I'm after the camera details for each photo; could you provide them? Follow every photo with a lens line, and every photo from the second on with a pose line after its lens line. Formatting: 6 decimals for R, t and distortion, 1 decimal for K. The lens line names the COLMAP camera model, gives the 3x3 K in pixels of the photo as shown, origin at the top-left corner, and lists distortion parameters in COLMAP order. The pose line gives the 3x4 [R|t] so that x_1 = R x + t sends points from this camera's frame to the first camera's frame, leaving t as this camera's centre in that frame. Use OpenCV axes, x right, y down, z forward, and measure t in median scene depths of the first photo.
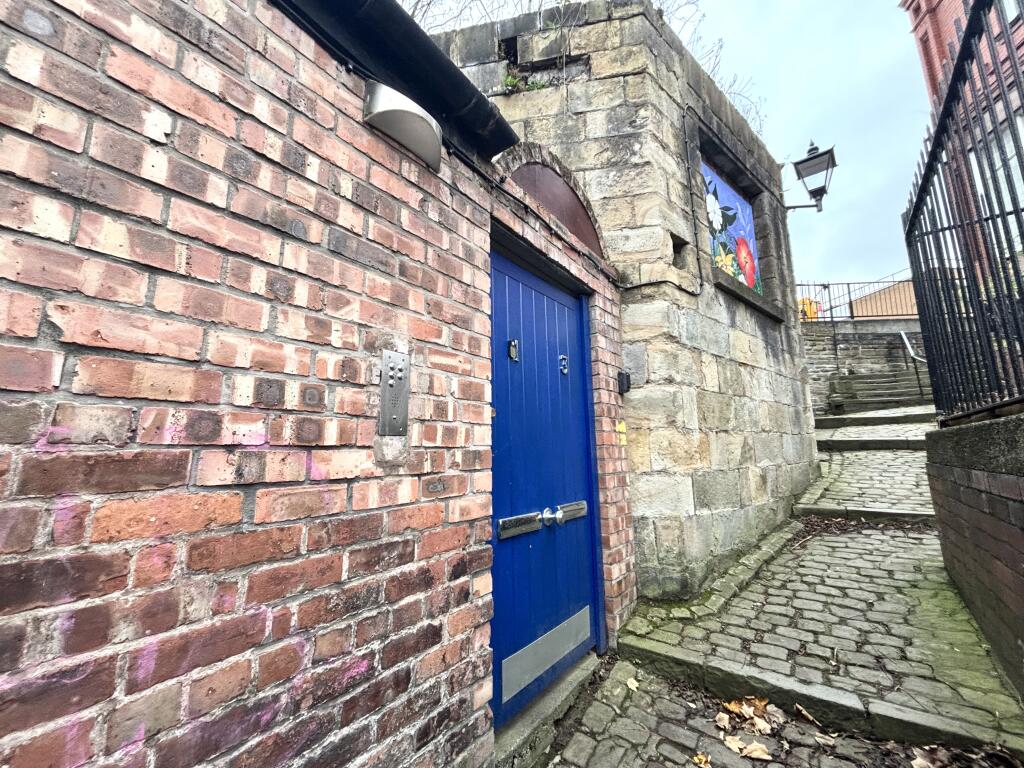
lens RADIAL K [[425.9, 0, 512.0], [0, 425.9, 384.0], [0, 0, 1]] dist [-0.000147, 0.000696]
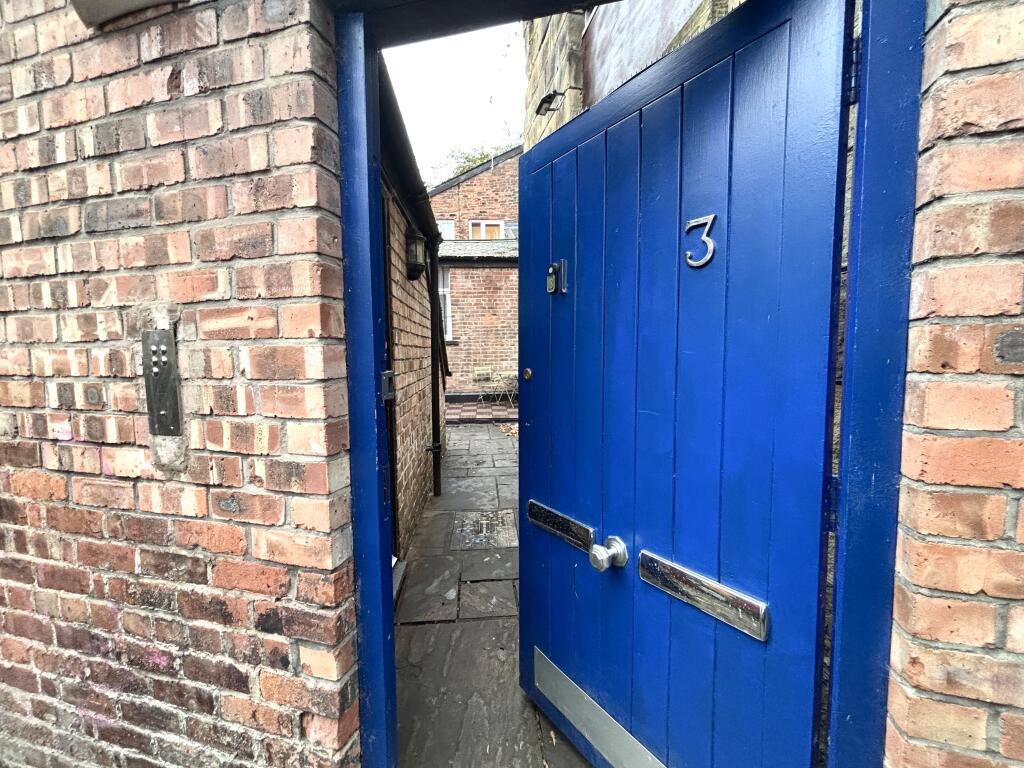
lens RADIAL K [[425.9, 0, 512.0], [0, 425.9, 384.0], [0, 0, 1]] dist [-0.000147, 0.000696]
pose [[0.356137, 0.088492, -0.930234, 0.749098], [0.161712, 0.974648, 0.154628, 0.006310], [0.920335, -0.205498, 0.332798, 1.425254]]
